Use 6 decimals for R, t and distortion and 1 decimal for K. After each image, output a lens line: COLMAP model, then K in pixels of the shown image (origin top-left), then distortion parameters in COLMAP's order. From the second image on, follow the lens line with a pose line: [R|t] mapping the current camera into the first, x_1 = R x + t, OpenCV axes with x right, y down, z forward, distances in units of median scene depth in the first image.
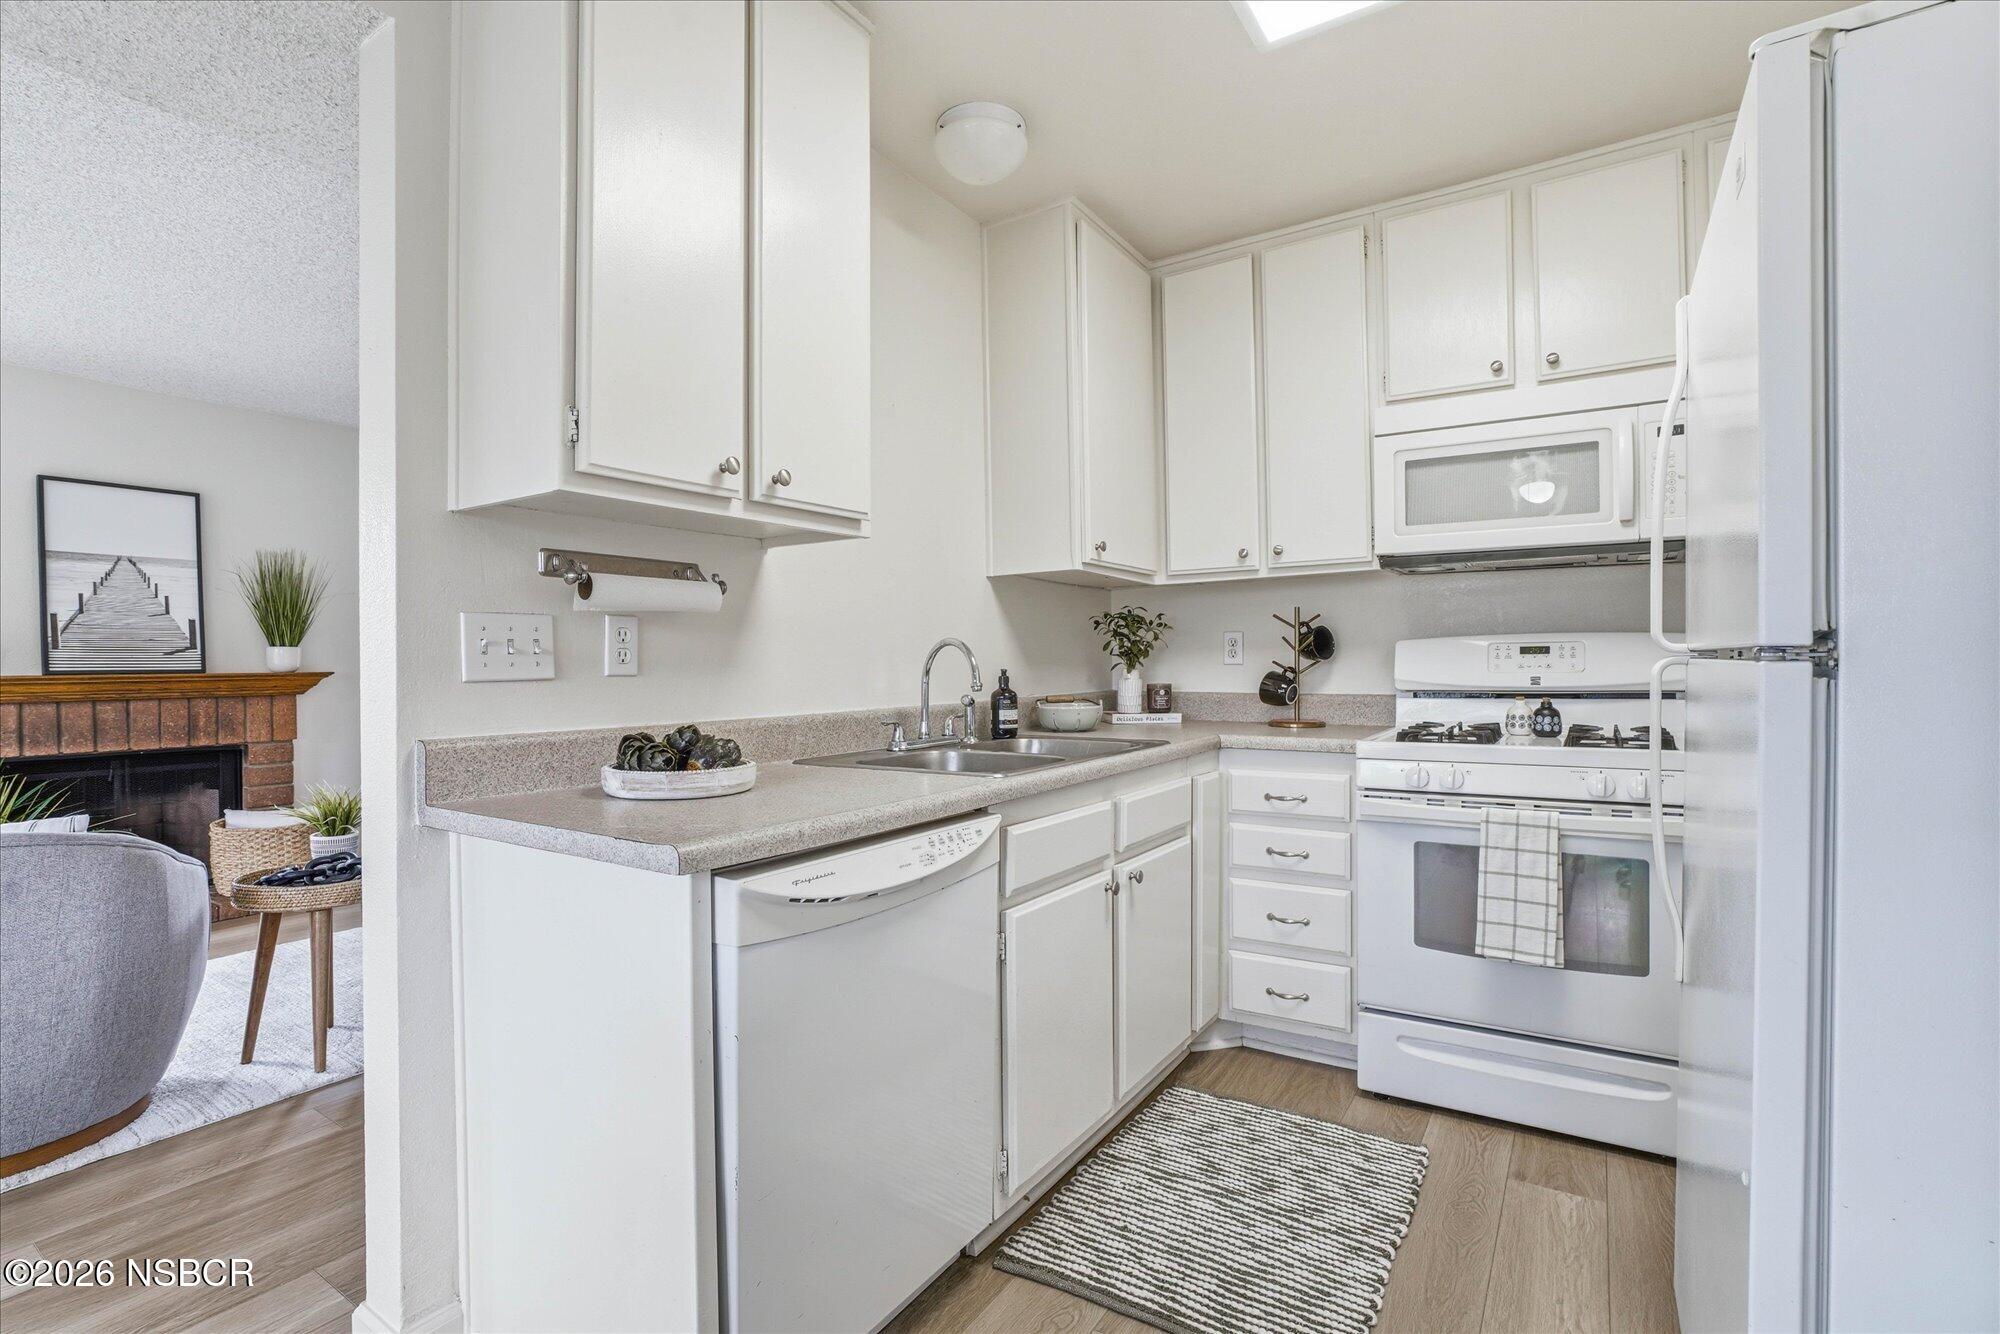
lens RADIAL K [[925.9, 0, 985.2], [0, 925.9, 657.2], [0, 0, 1]] dist [-0.035092, 0.004878]
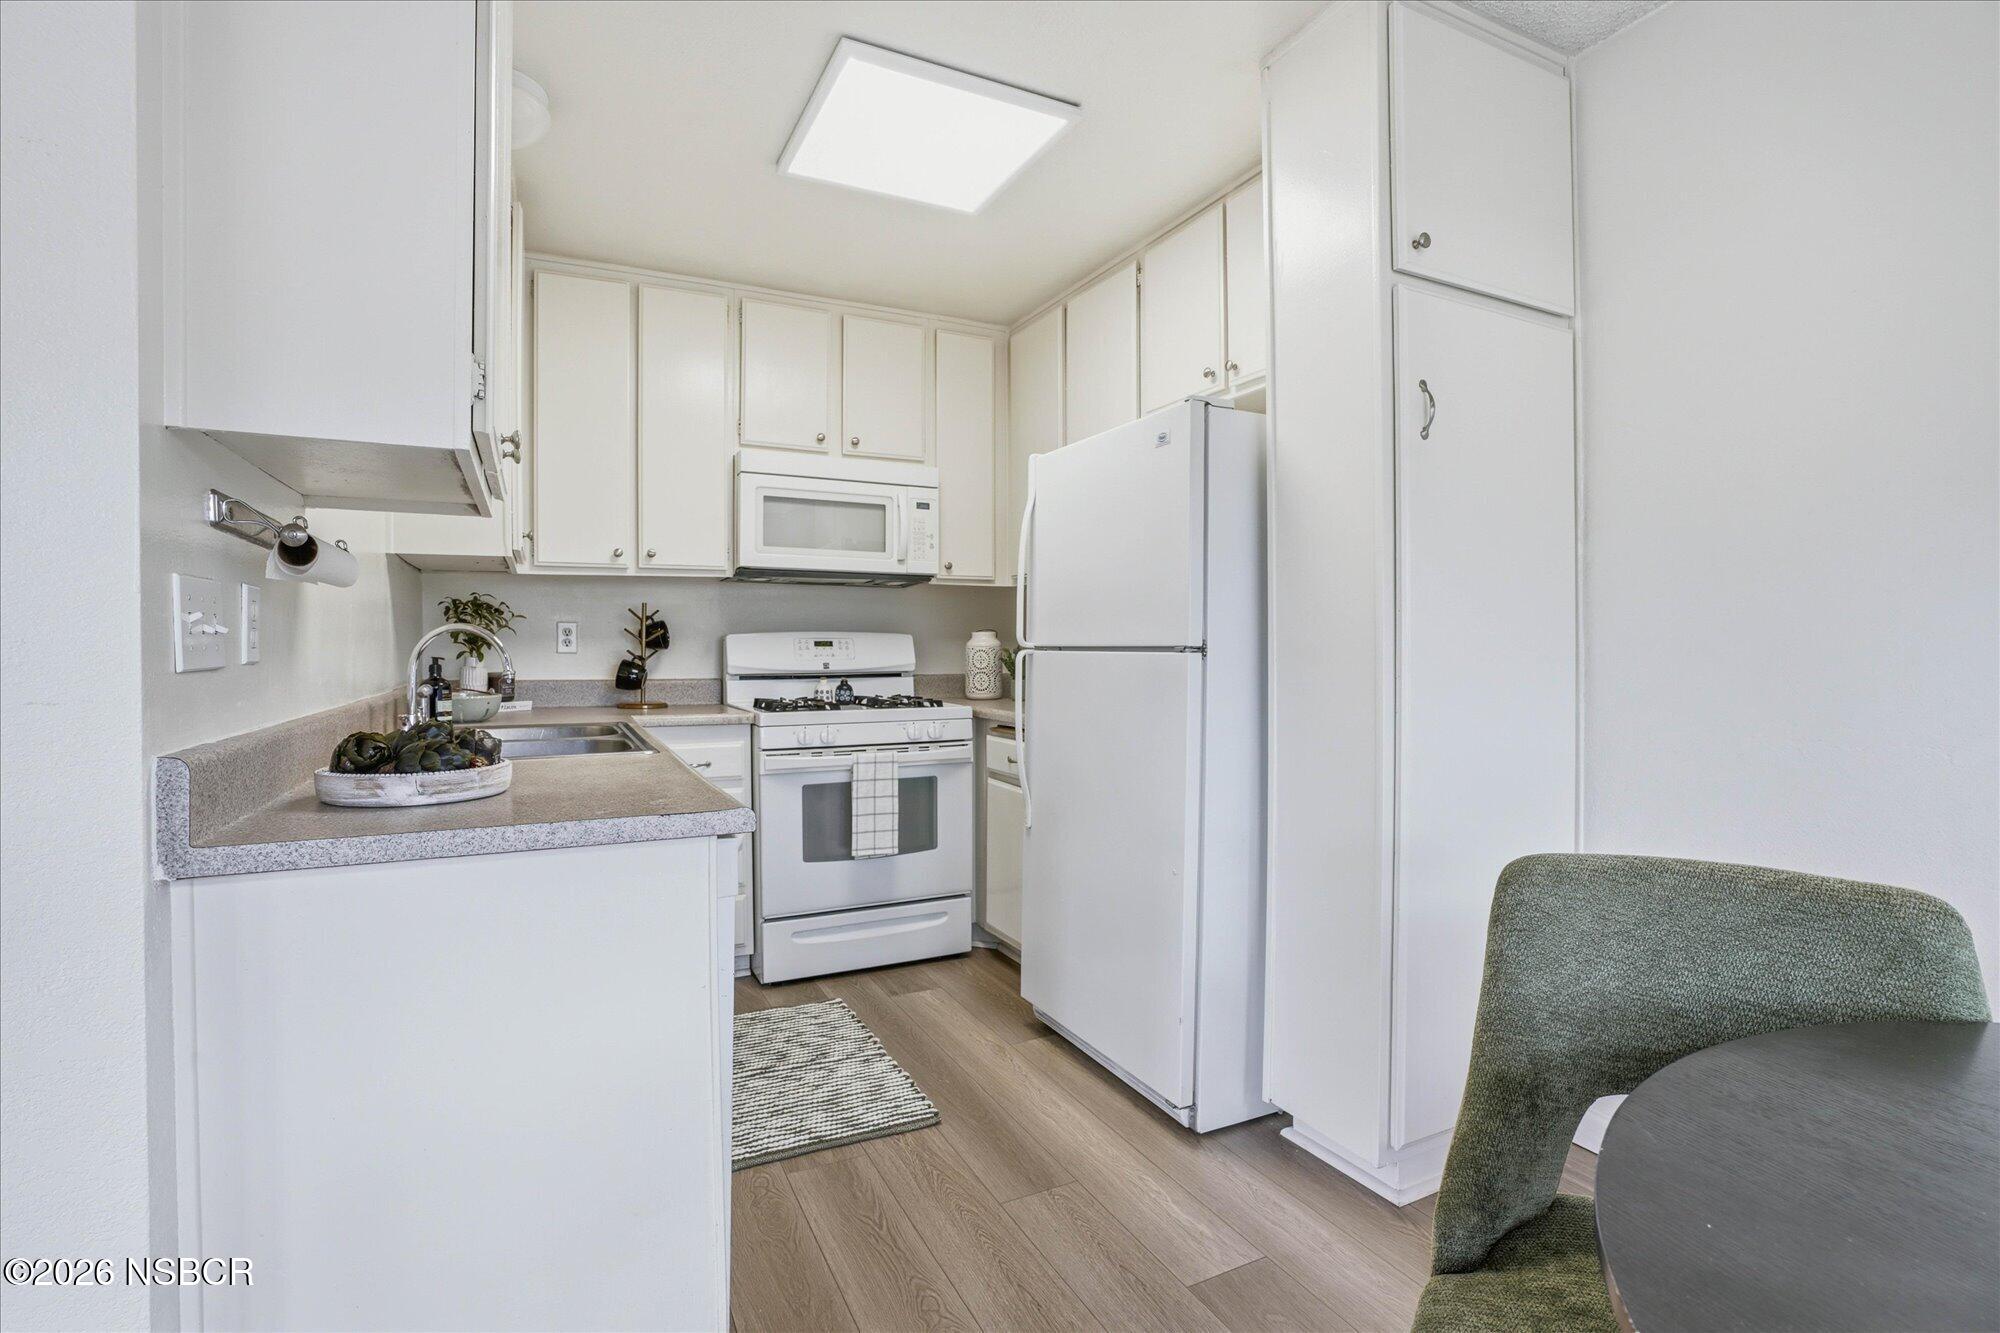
lens RADIAL K [[925.9, 0, 978.6], [0, 925.9, 655.8], [0, 0, 1]] dist [-0.035092, 0.004878]
pose [[0.525825, 0.002137, 0.850590, -0.507789], [-0.010688, 0.999934, 0.004095, 0.002414], [-0.850525, -0.011244, 0.525814, 0.063538]]
